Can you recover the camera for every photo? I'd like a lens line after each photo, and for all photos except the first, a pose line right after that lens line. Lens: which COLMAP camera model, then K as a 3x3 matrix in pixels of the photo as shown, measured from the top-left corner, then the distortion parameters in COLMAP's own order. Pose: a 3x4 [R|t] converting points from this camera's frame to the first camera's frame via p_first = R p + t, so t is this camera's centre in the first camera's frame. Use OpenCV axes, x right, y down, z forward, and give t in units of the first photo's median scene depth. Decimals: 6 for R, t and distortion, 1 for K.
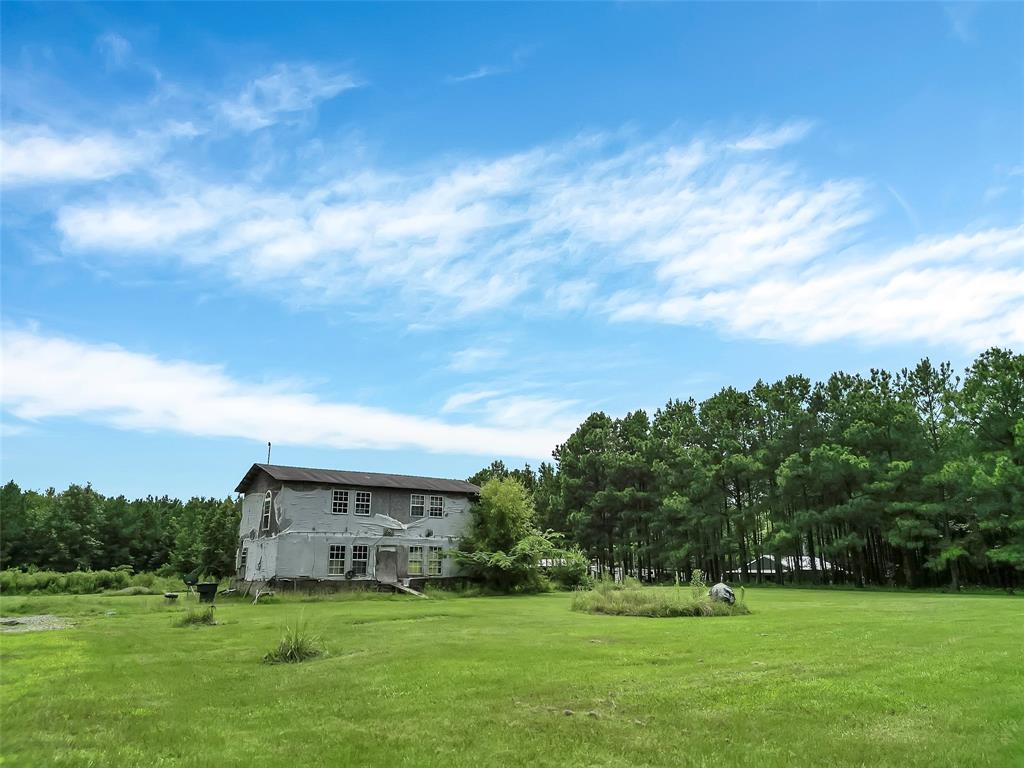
lens RADIAL K [[759.2, 0, 512.8], [0, 759.2, 385.3], [0, 0, 1]] dist [0.015586, 0.000159]
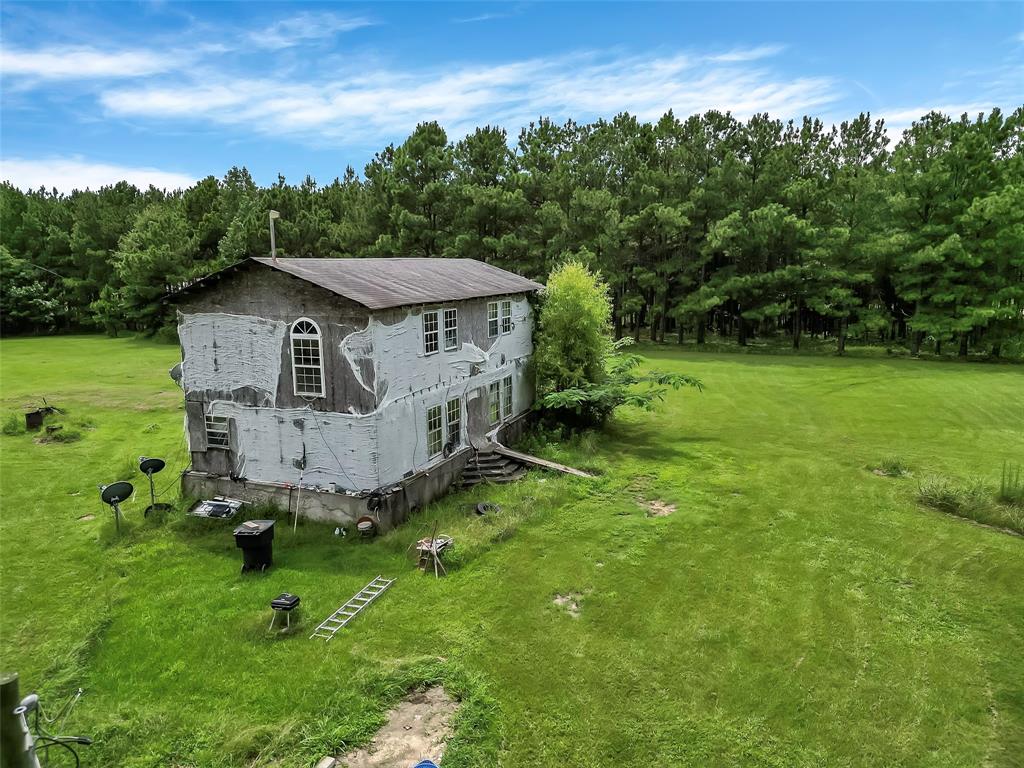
lens RADIAL K [[759.2, 0, 512.2], [0, 759.2, 384.3], [0, 0, 1]] dist [0.015586, 0.000159]
pose [[0.841107, -0.097266, 0.532050, -0.474226], [-0.125217, 0.921954, 0.366499, -0.023496], [-0.526174, -0.374887, 0.763283, 0.524614]]
